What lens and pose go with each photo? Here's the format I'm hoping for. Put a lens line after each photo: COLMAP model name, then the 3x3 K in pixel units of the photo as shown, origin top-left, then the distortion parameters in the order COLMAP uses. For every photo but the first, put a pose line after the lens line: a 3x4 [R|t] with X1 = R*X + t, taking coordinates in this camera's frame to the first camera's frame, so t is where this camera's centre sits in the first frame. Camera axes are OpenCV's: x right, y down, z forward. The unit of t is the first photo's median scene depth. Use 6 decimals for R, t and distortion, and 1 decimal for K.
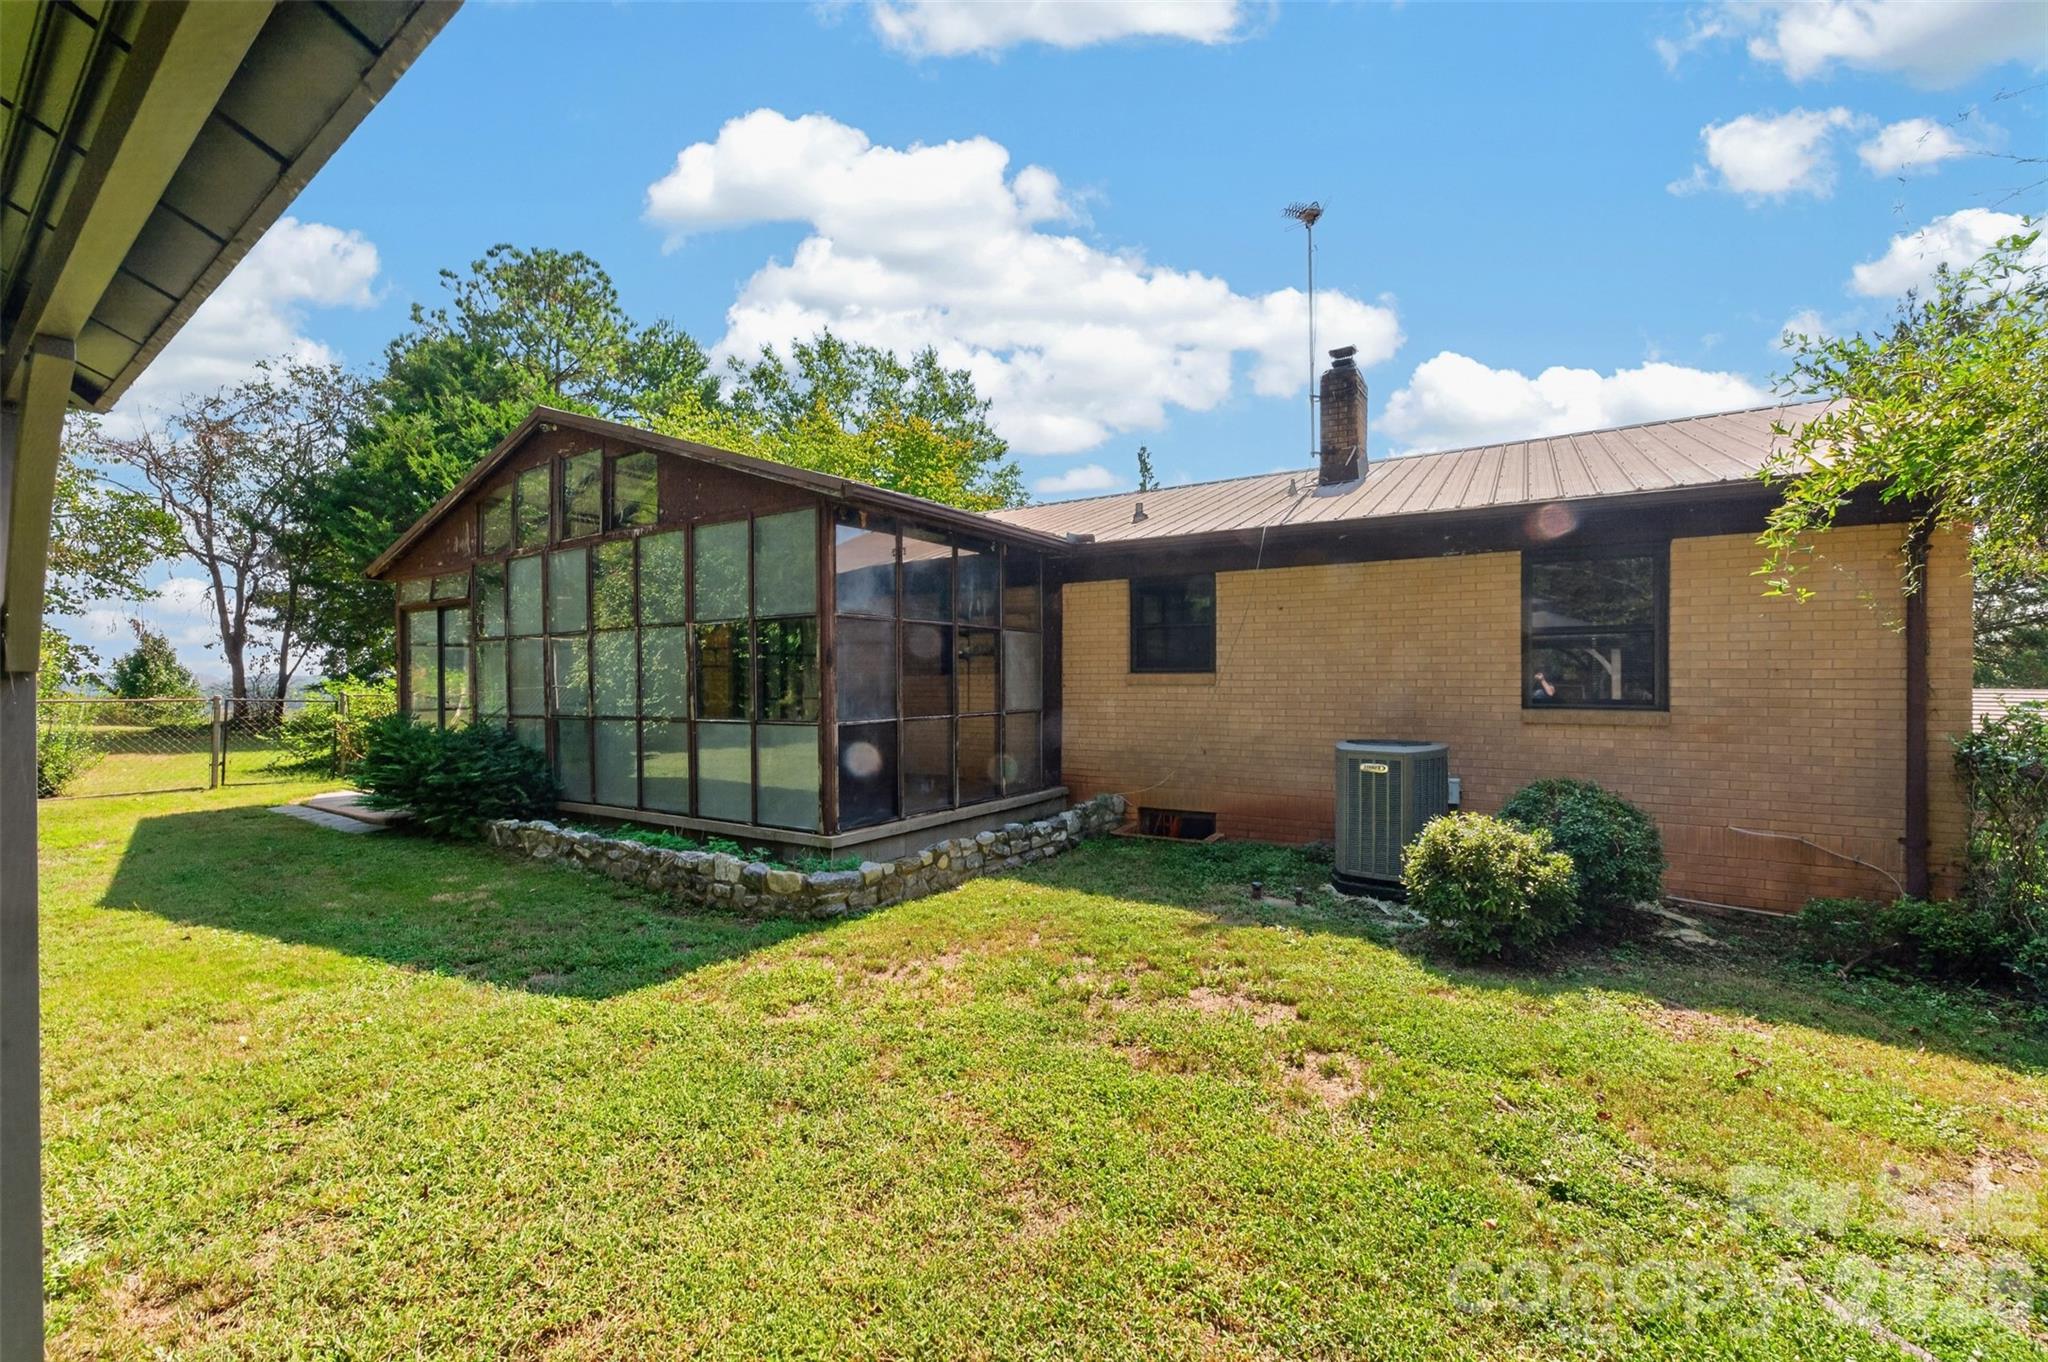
lens RADIAL K [[813.5, 0, 1021.2], [0, 813.5, 689.4], [0, 0, 1]] dist [0.029544, 0.000115]
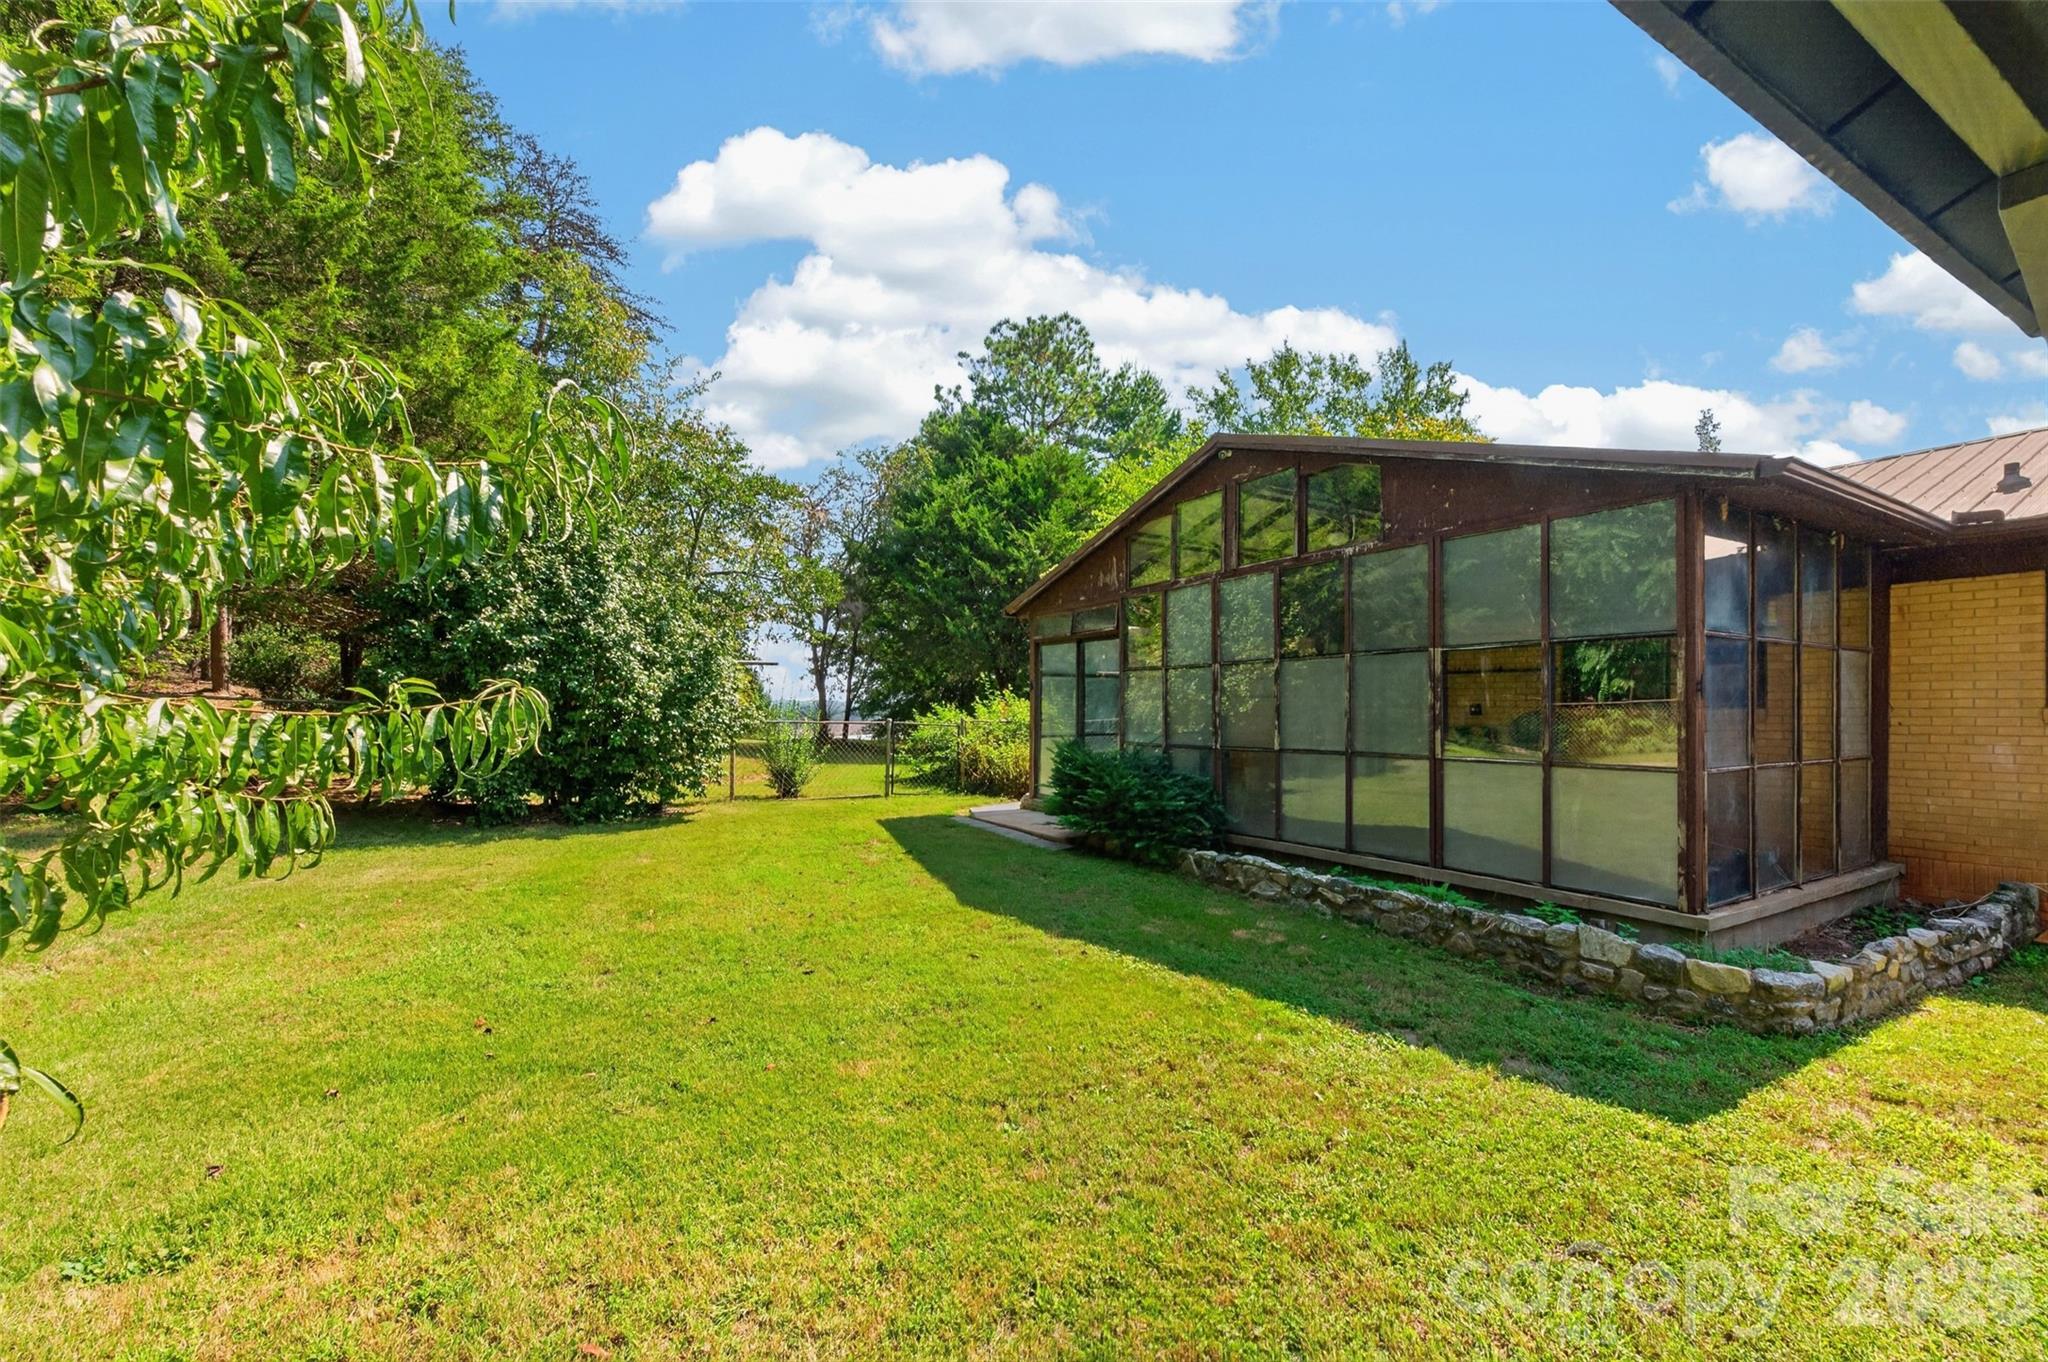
lens RADIAL K [[829.8, 0, 1048.7], [0, 829.8, 711.0], [0, 0, 1]] dist [0.002276, 0.000264]
pose [[0.909306, 0.011326, -0.415975, -0.307123], [-0.014272, 0.999890, -0.003973, -0.002348], [0.415884, 0.009550, 0.909368, 0.008695]]
